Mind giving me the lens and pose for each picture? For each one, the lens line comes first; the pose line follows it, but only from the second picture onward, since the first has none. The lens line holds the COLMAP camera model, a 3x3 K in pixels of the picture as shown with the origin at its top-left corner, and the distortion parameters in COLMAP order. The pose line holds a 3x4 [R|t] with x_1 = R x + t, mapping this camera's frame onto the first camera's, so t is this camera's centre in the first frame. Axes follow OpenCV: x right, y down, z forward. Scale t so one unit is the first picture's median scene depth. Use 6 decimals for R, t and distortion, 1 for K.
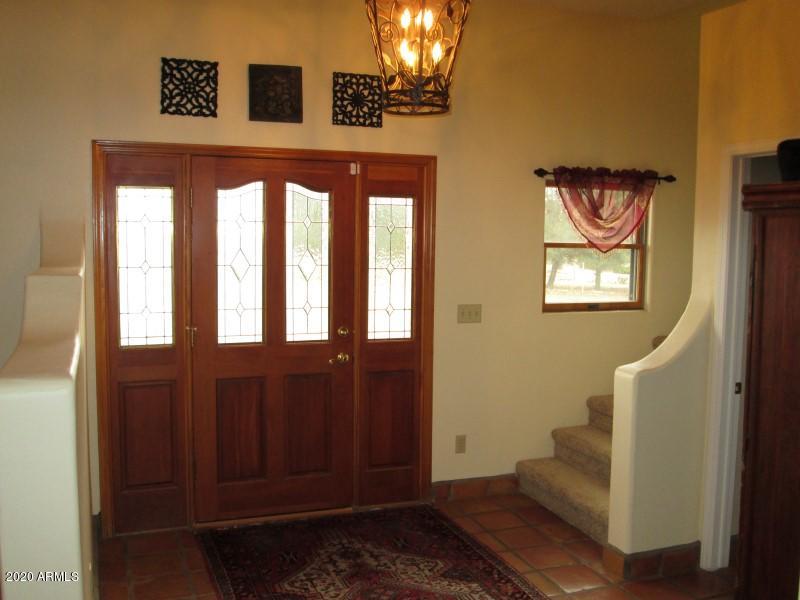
lens RADIAL K [[837.5, 0, 400.0], [0, 837.5, 300.0], [0, 0, 1]] dist [-0.000134, -0.000088]
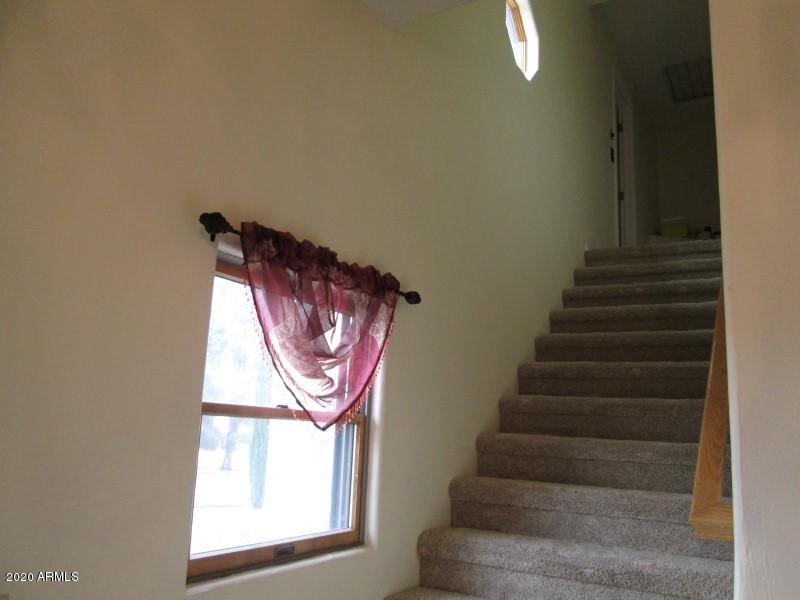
lens RADIAL K [[660.0, 0, 400.0], [0, 660.0, 300.0], [0, 0, 1]] dist [-0.052847, -0.000310]
pose [[0.785642, 0.134320, 0.603924, 0.051634], [0.021735, 0.969553, -0.243915, -0.037168], [-0.618299, 0.204756, 0.758802, 0.689758]]
